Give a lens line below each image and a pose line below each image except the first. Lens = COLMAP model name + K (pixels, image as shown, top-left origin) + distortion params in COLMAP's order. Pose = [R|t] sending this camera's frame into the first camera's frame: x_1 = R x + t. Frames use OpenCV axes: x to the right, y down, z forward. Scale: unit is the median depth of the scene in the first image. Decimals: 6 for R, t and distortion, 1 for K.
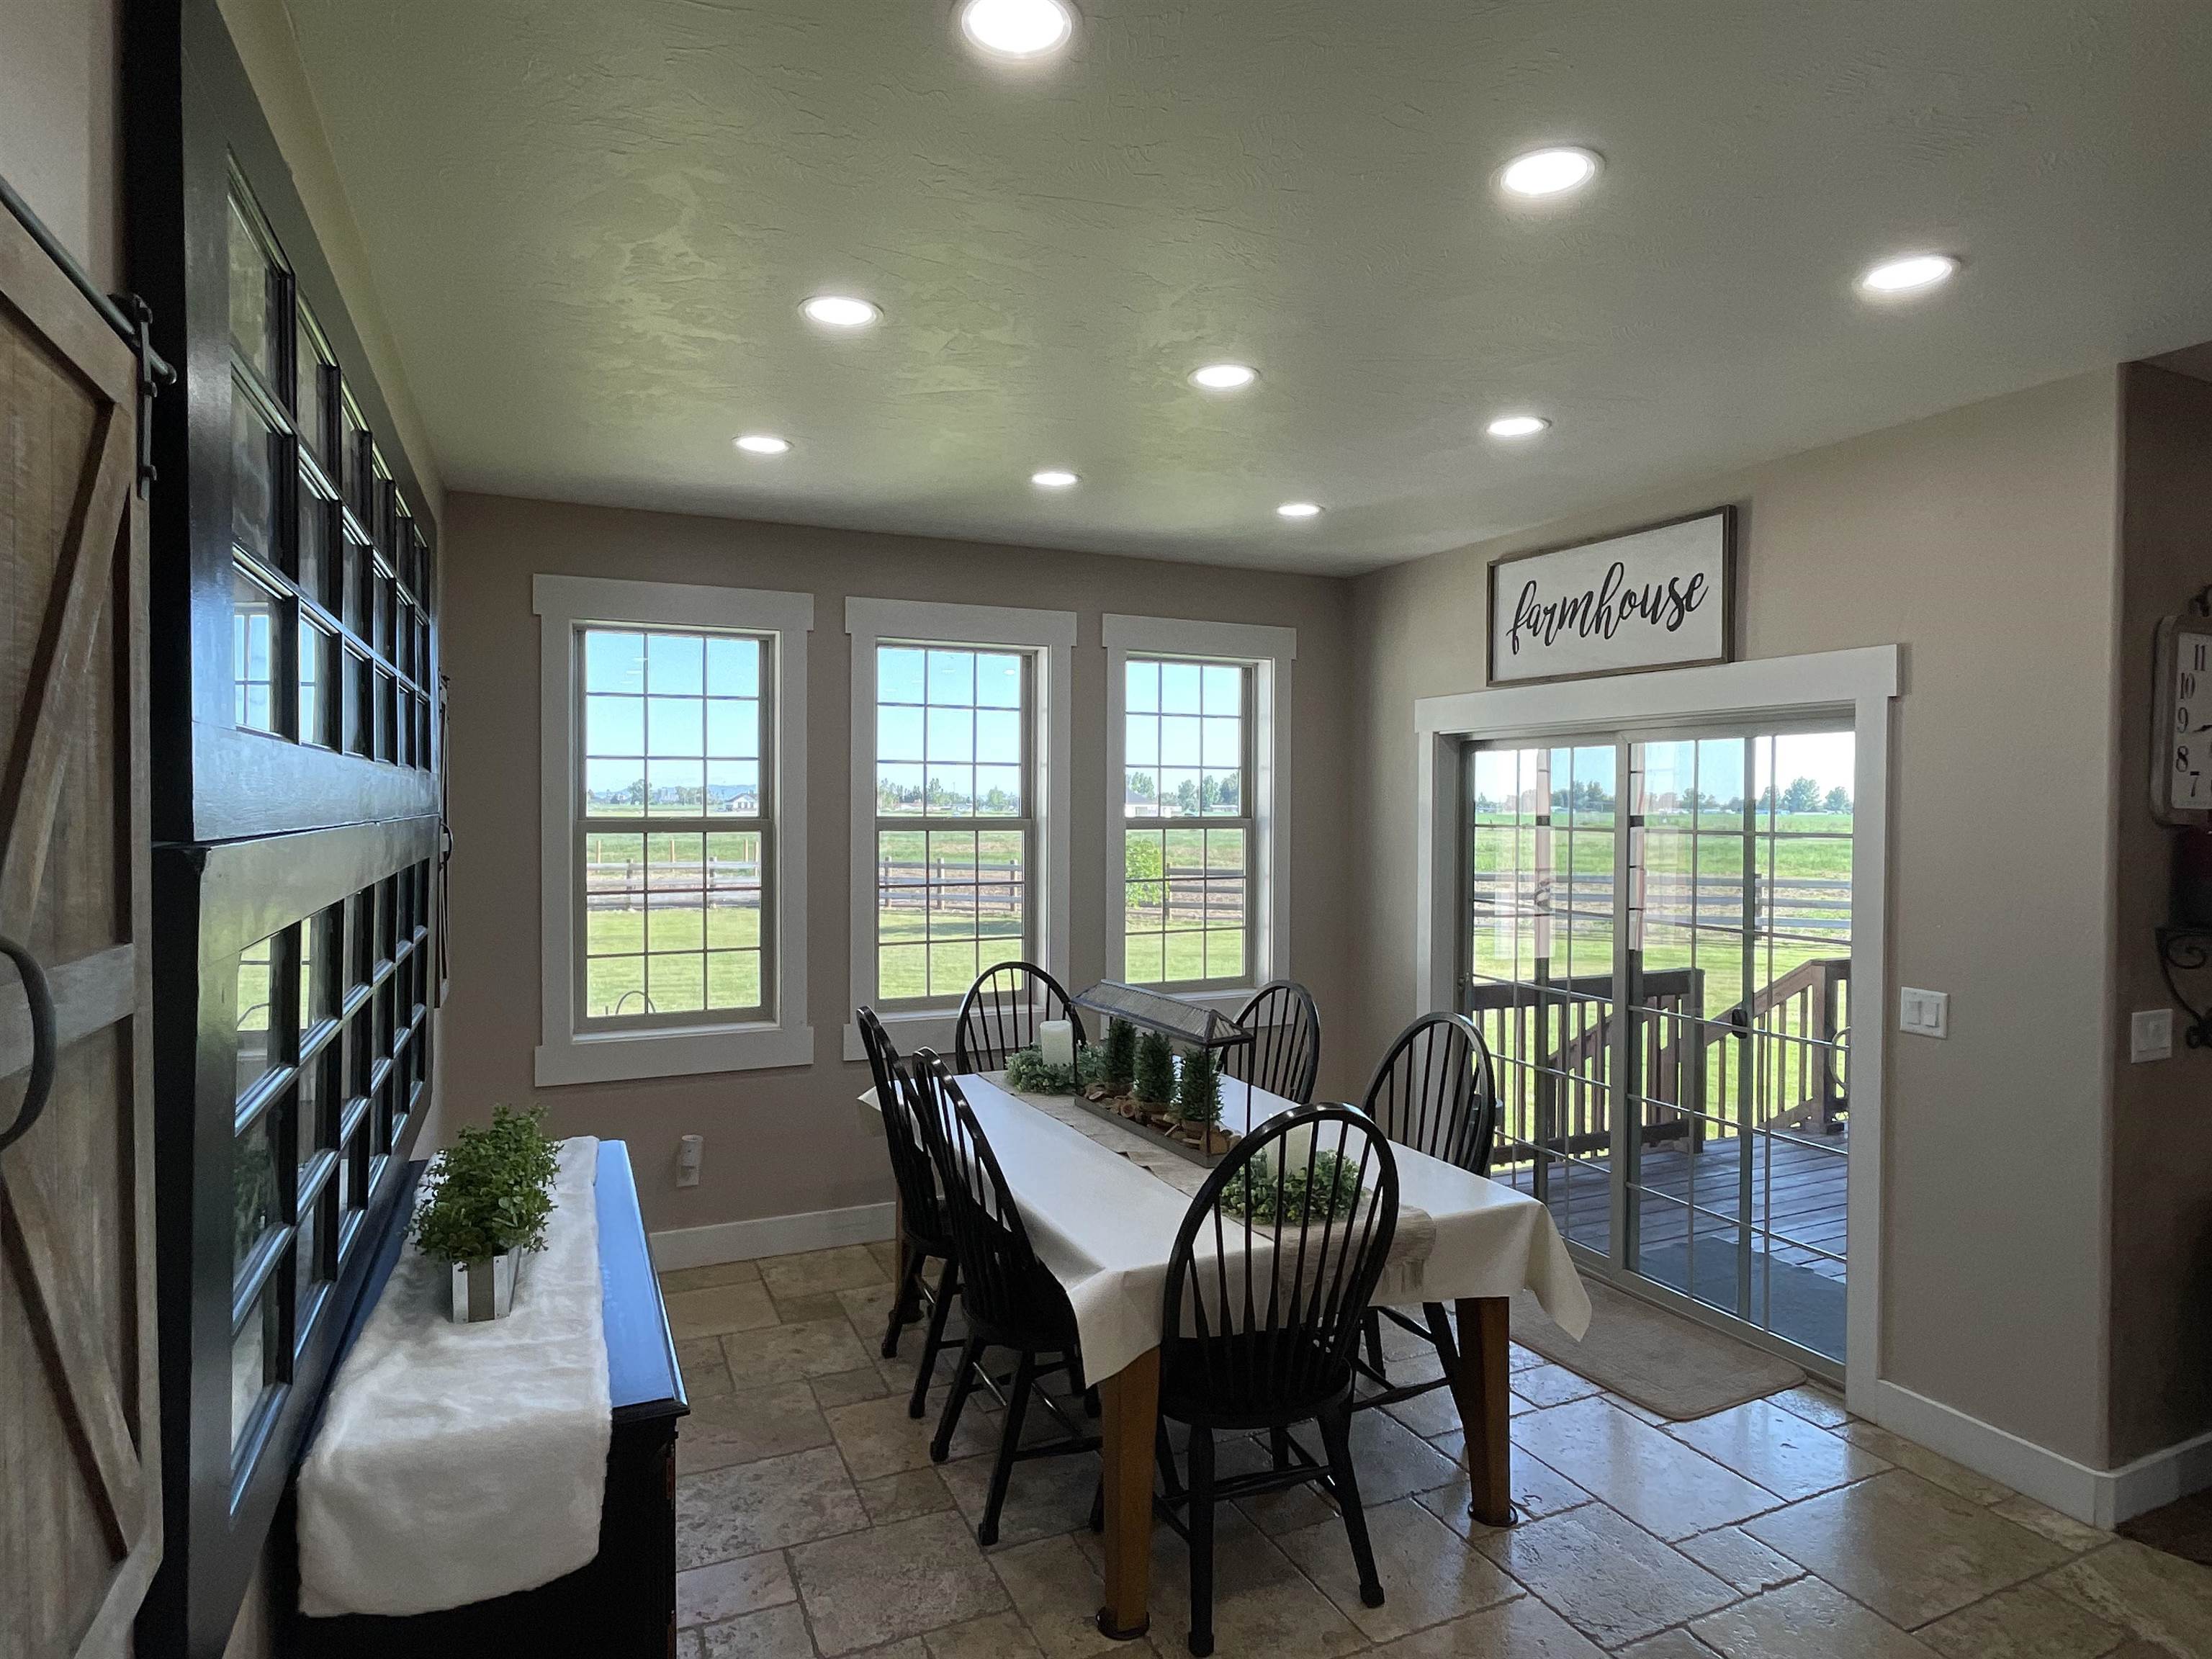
lens RADIAL K [[1224.2, 0, 1106.2], [0, 1224.2, 827.7], [0, 0, 1]] dist [0.001460, 0.000253]
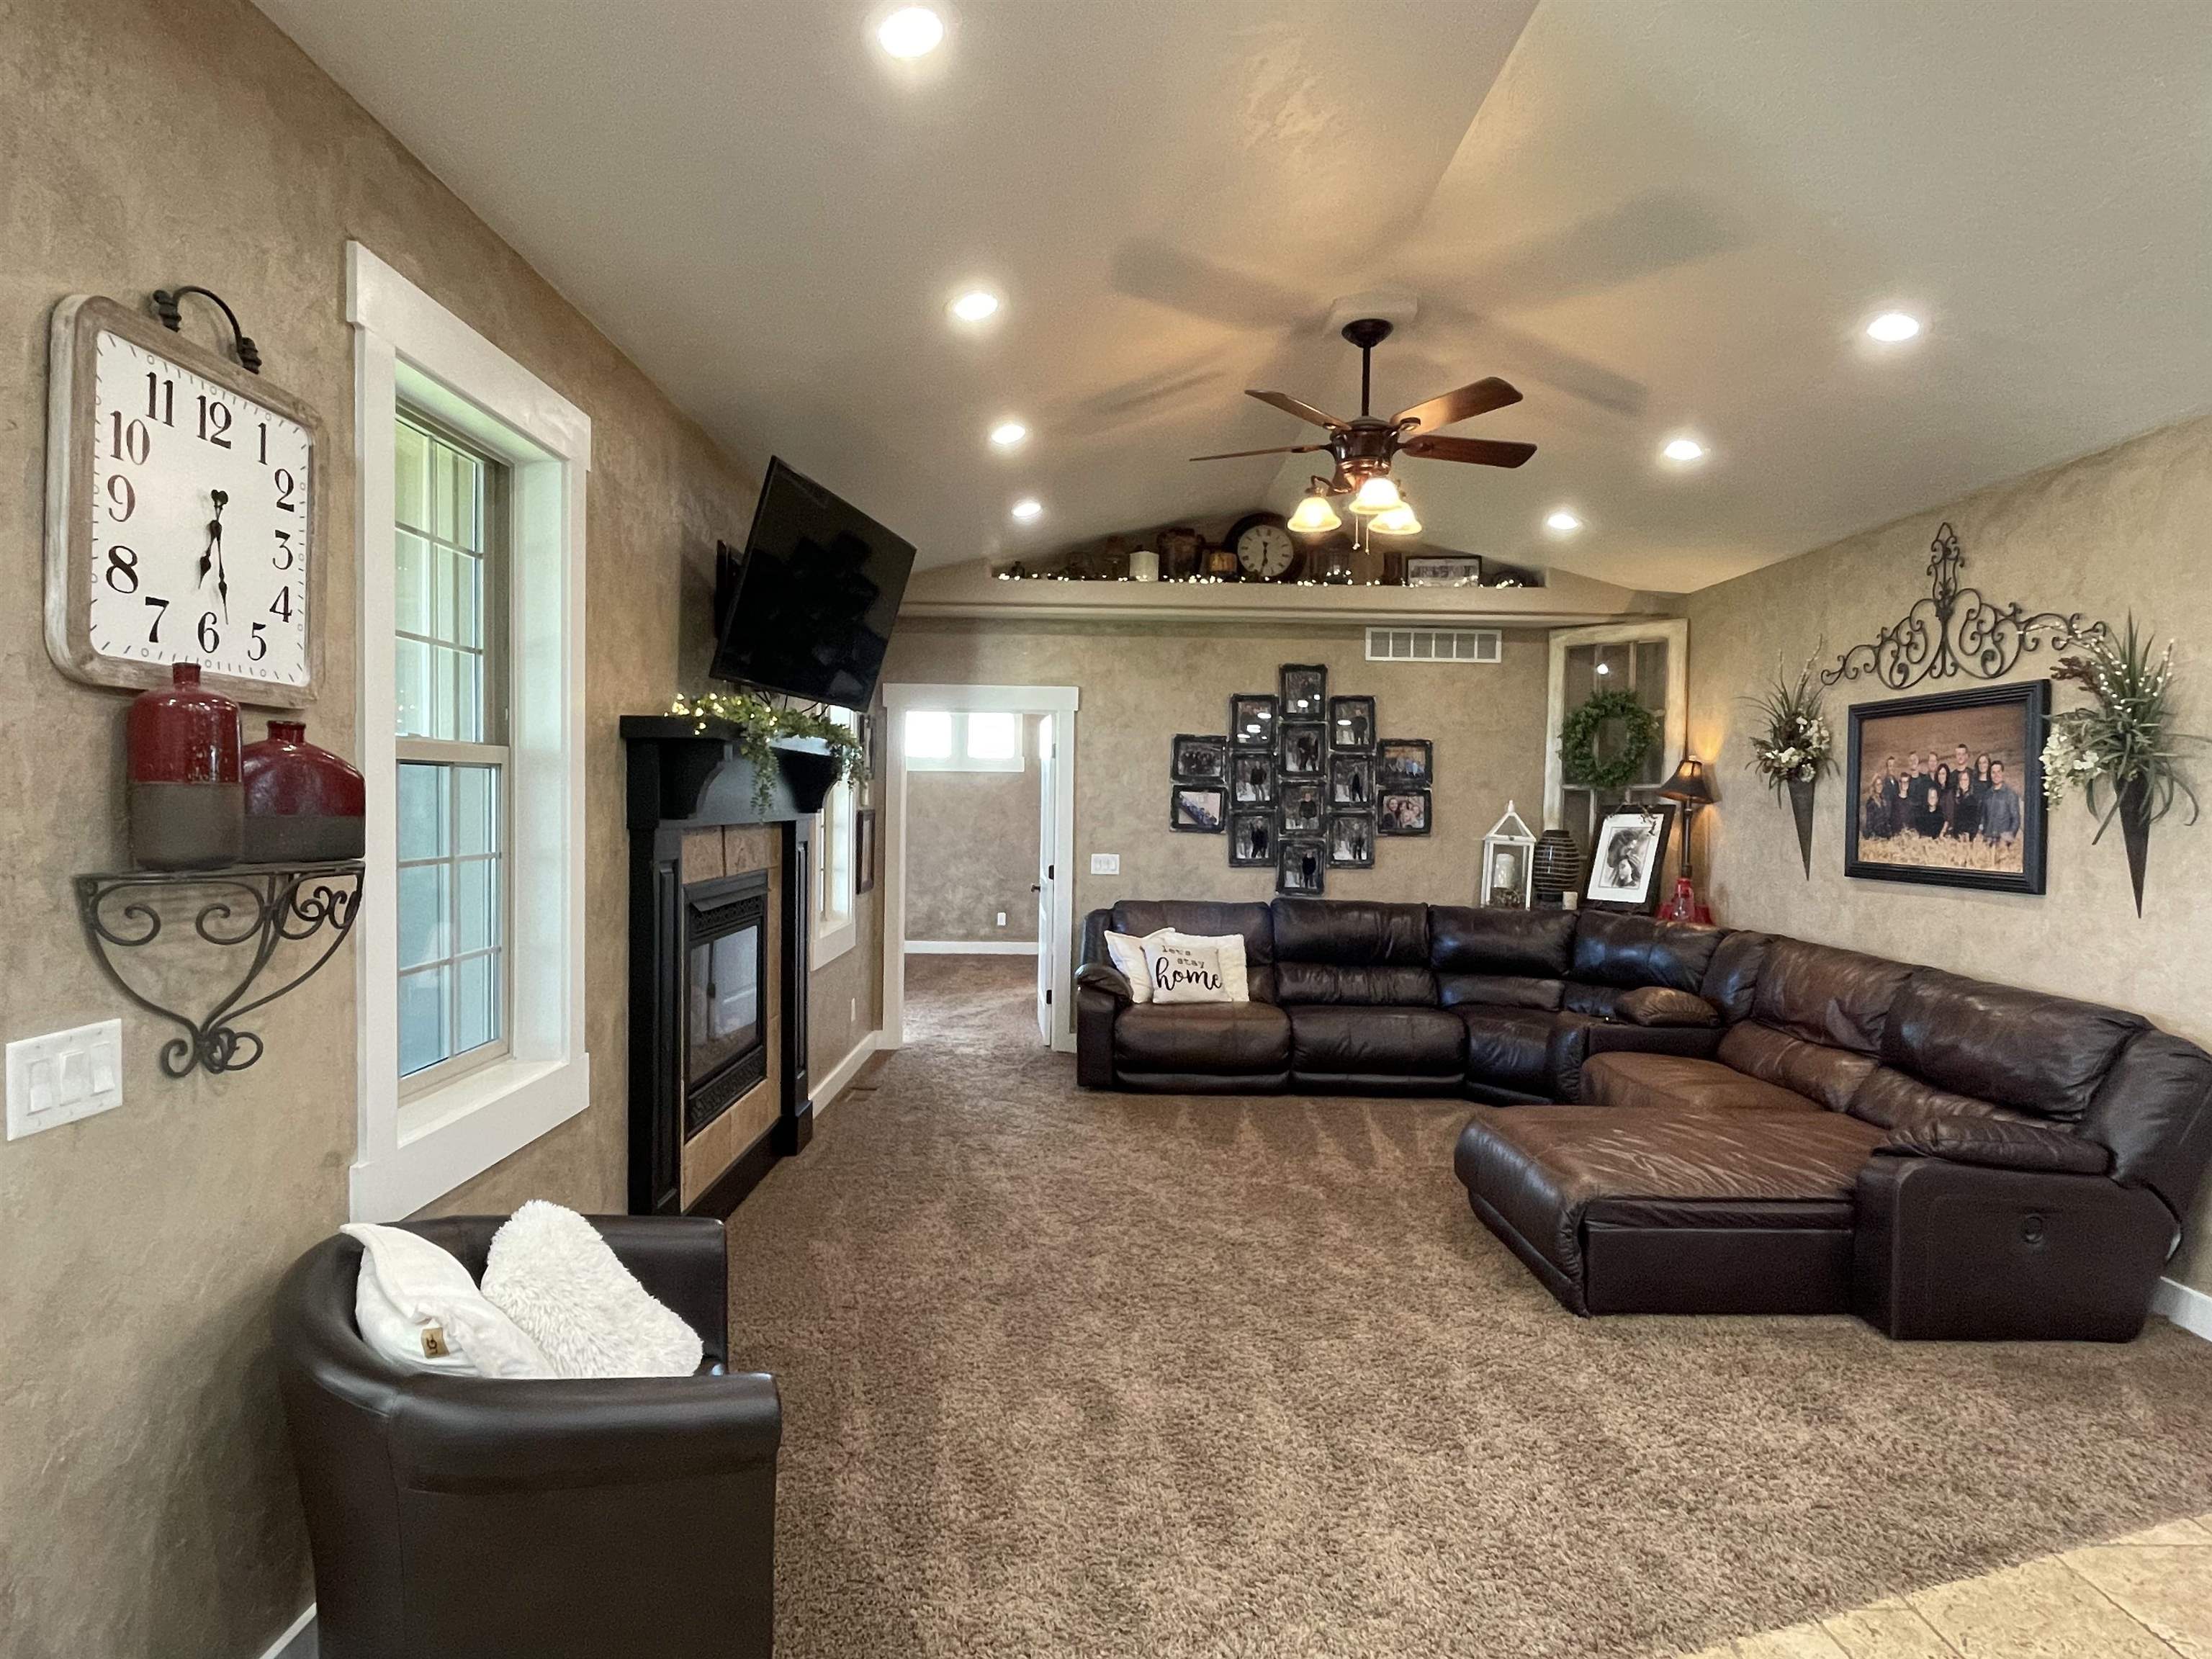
lens RADIAL K [[1163.4, 0, 1105.1], [0, 1163.4, 829.8], [0, 0, 1]] dist [-0.000243, -0.000068]
pose [[0.405741, -0.017433, 0.913822, 0.573908], [-0.004703, 0.999765, 0.021161, 0.048141], [-0.913976, -0.012883, 0.405564, 0.377559]]
